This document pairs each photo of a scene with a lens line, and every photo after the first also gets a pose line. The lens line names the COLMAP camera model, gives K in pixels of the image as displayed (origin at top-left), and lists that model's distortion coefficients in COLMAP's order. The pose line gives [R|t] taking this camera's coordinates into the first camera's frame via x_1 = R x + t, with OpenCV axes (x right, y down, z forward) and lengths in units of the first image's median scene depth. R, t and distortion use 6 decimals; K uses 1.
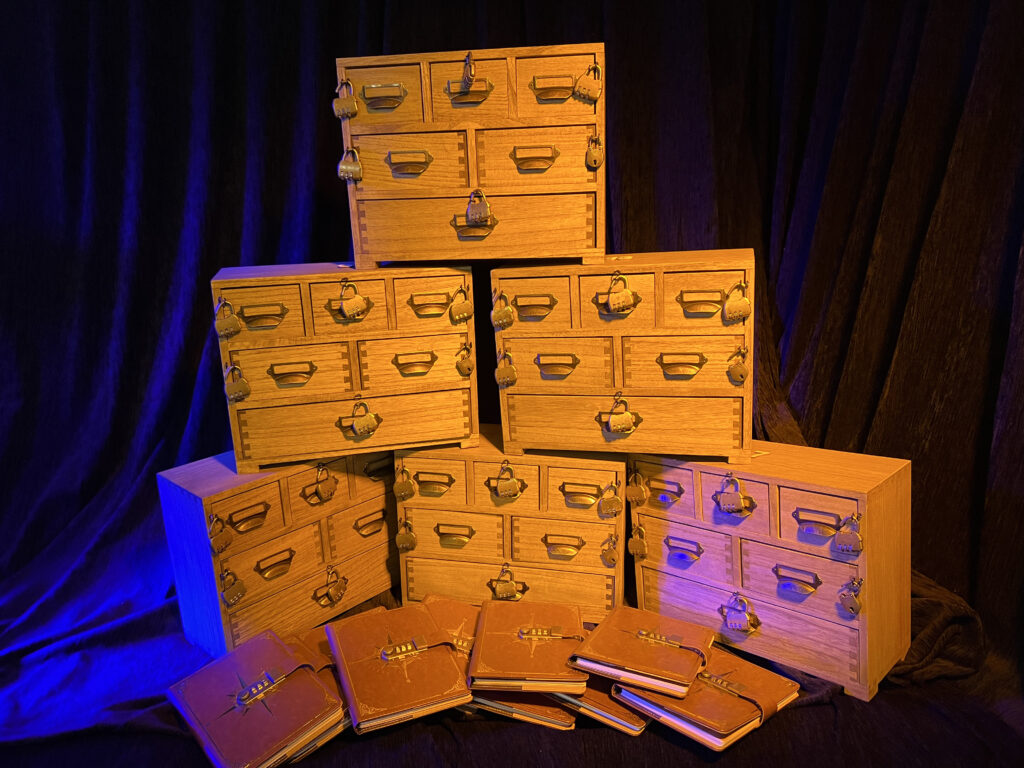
lens RADIAL K [[840.7, 0, 549.1], [0, 840.7, 381.7], [0, 0, 1]] dist [0.047099, -0.067210]
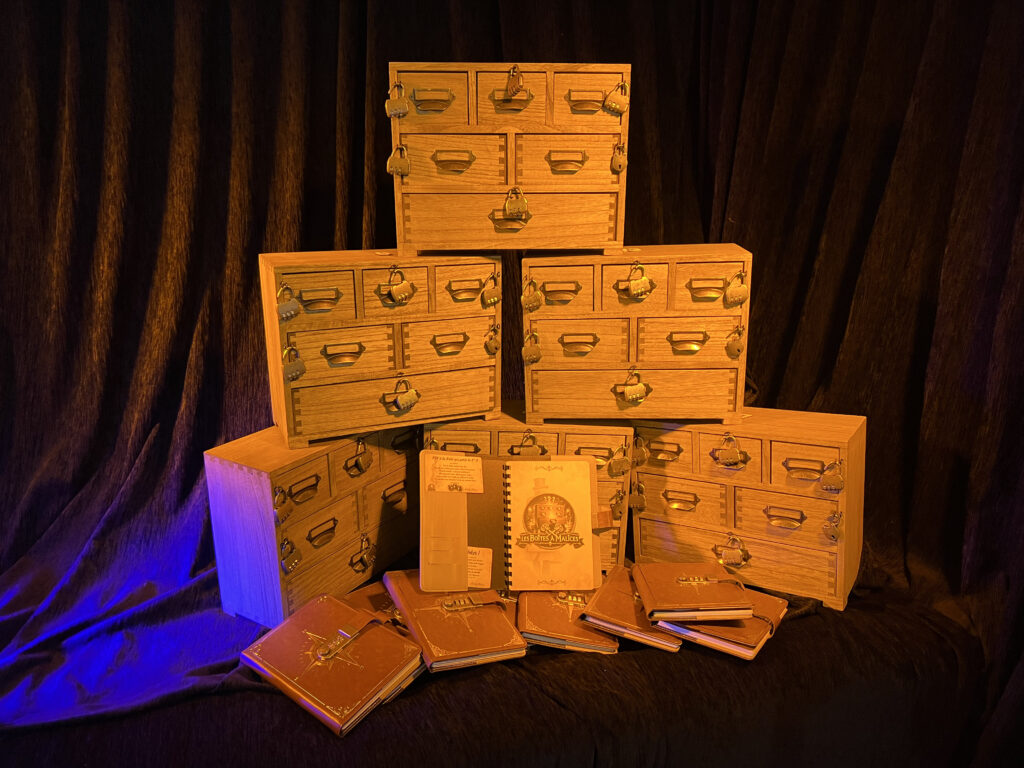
lens RADIAL K [[840.7, 0, 549.1], [0, 840.7, 381.7], [0, 0, 1]] dist [0.047099, -0.067210]
pose [[0.975620, -0.020030, 0.218549, -0.287570], [0.017283, 0.999746, 0.014475, 0.015179], [-0.218783, -0.010345, 0.975719, -0.104981]]
